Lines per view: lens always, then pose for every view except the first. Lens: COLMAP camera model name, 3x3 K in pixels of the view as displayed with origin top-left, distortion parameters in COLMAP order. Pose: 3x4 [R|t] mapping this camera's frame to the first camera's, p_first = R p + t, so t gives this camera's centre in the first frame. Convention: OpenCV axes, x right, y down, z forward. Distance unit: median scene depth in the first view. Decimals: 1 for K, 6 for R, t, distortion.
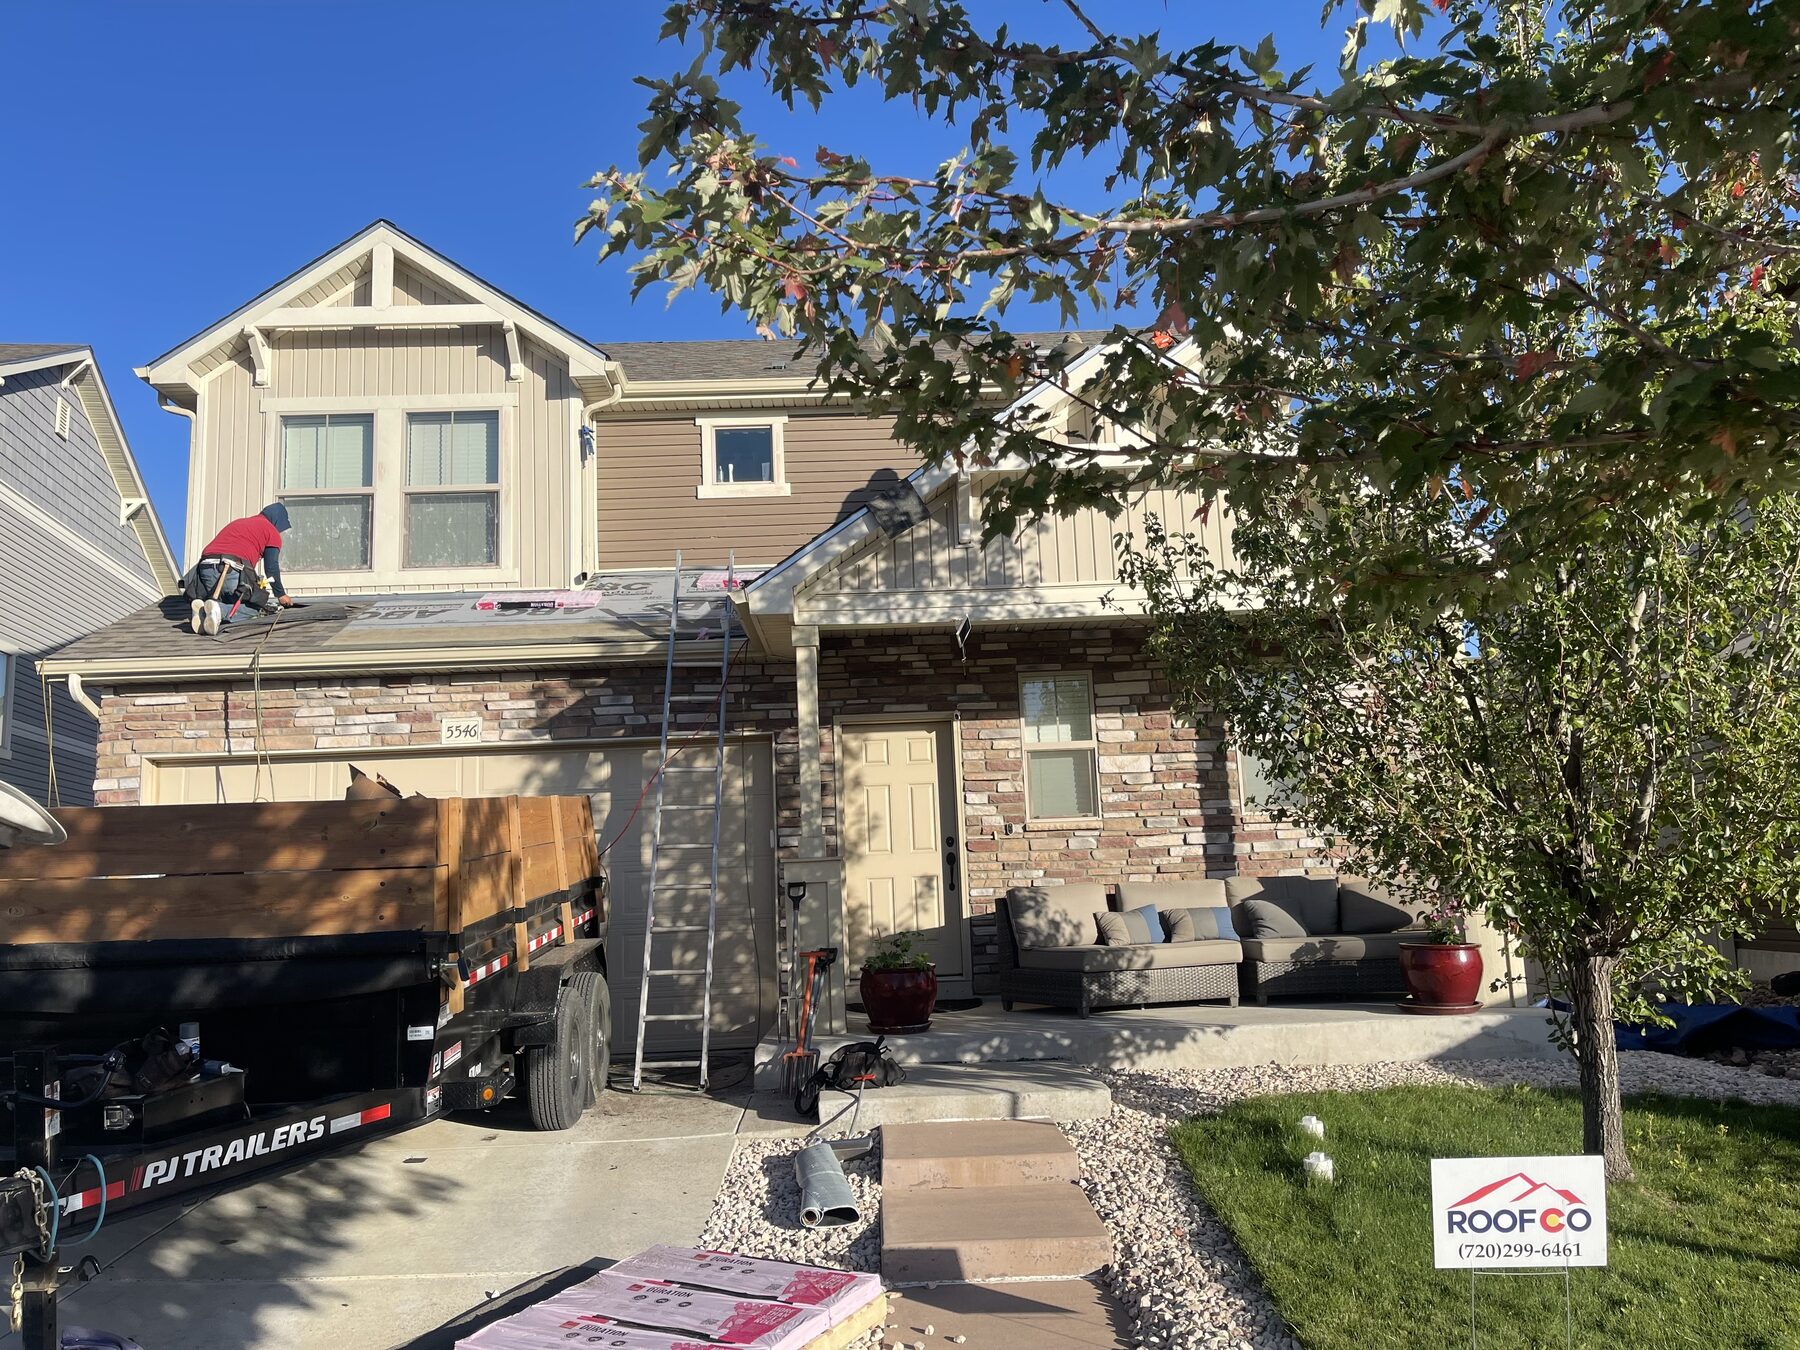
lens RADIAL K [[1319.2, 0, 912.7], [0, 1319.2, 677.0], [0, 0, 1]] dist [0.049685, -0.051018]
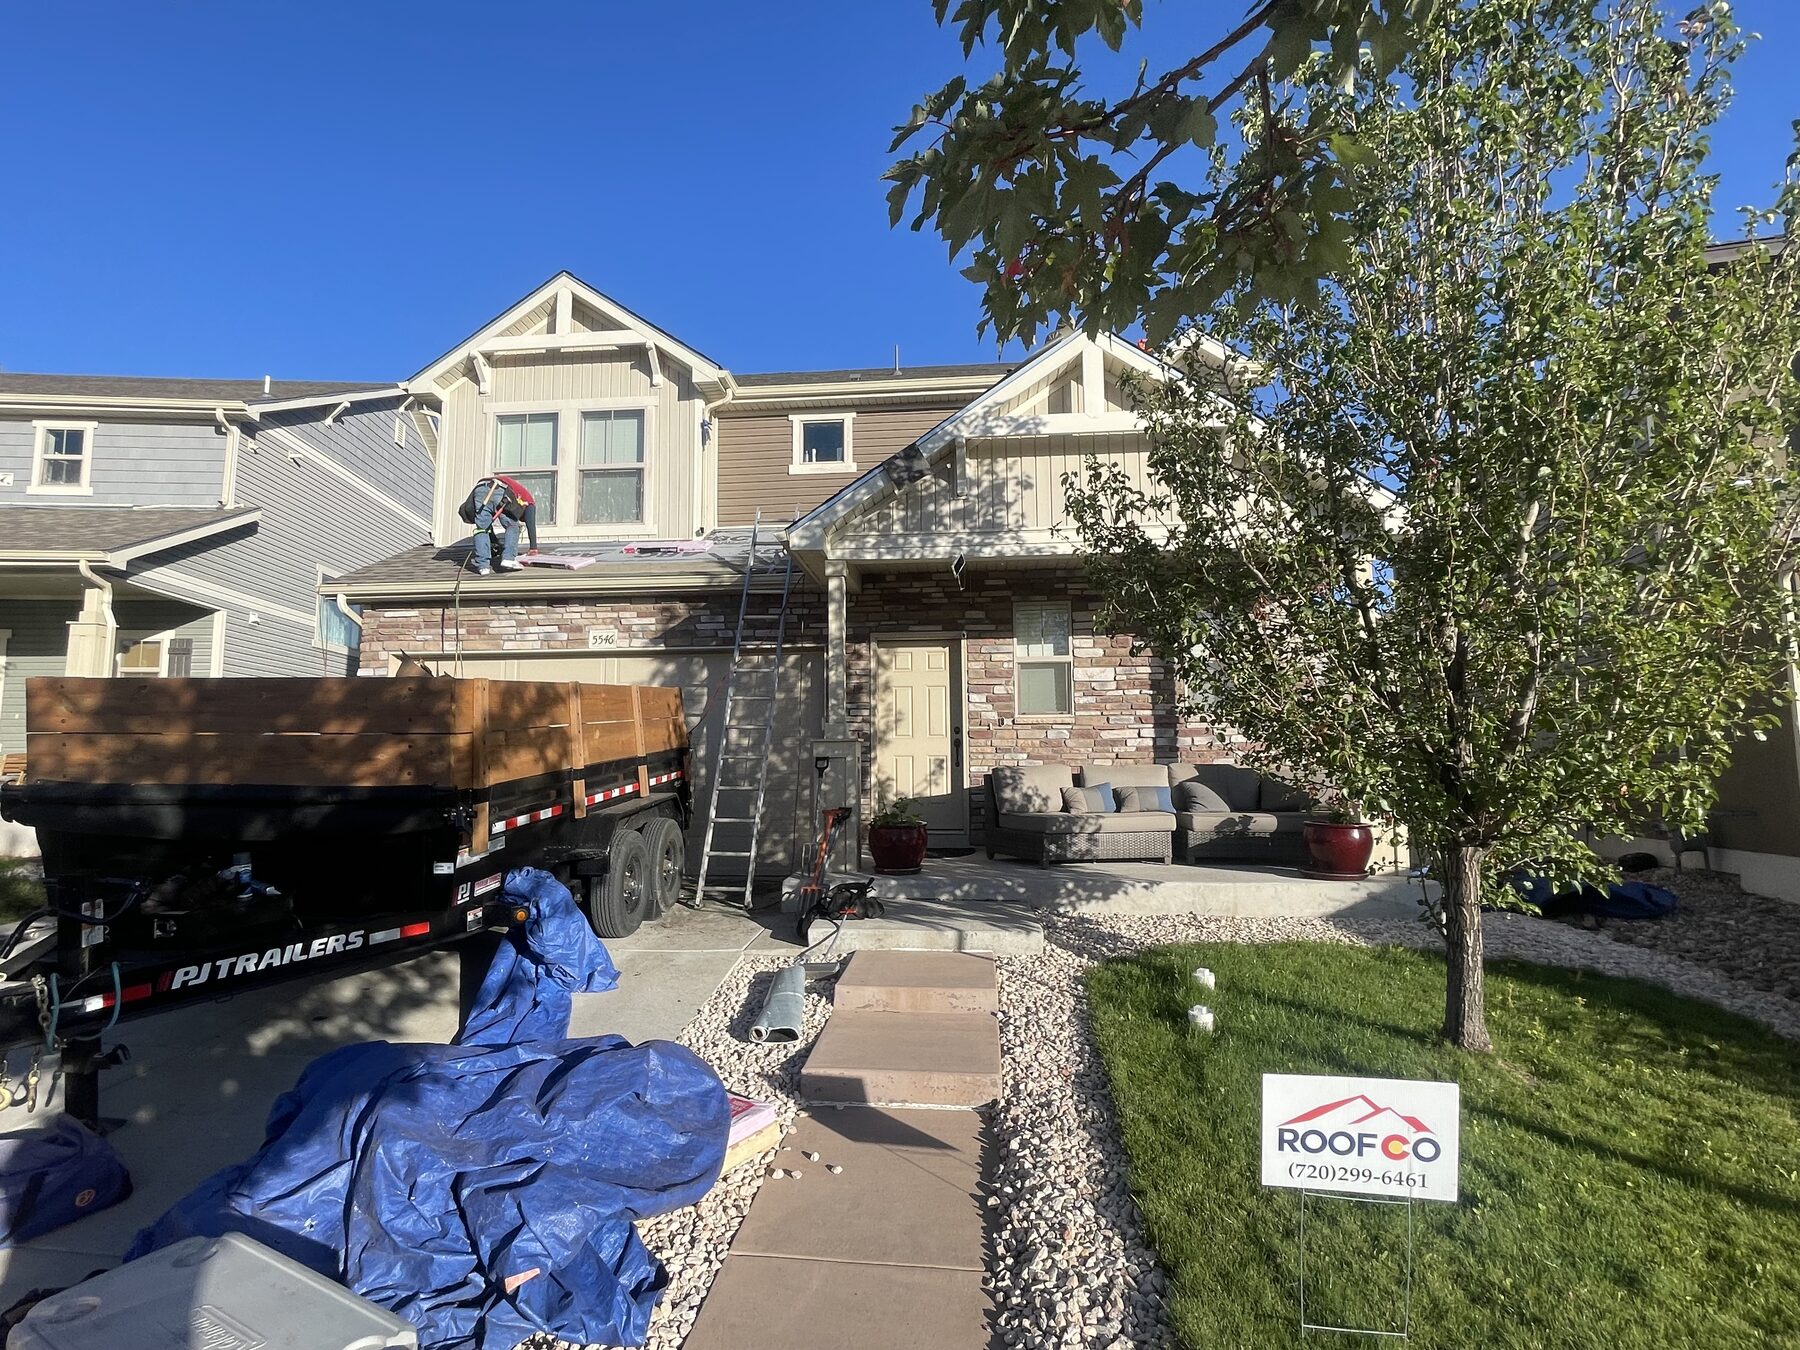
lens RADIAL K [[898.2, 0, 885.6], [0, 898.2, 672.7], [0, 0, 1]] dist [-0.007627, 0.006295]
pose [[0.993304, 0.021820, -0.113450, 0.079133], [-0.015078, 0.998087, 0.059954, 0.020413], [0.114541, -0.057842, 0.991733, 0.150387]]
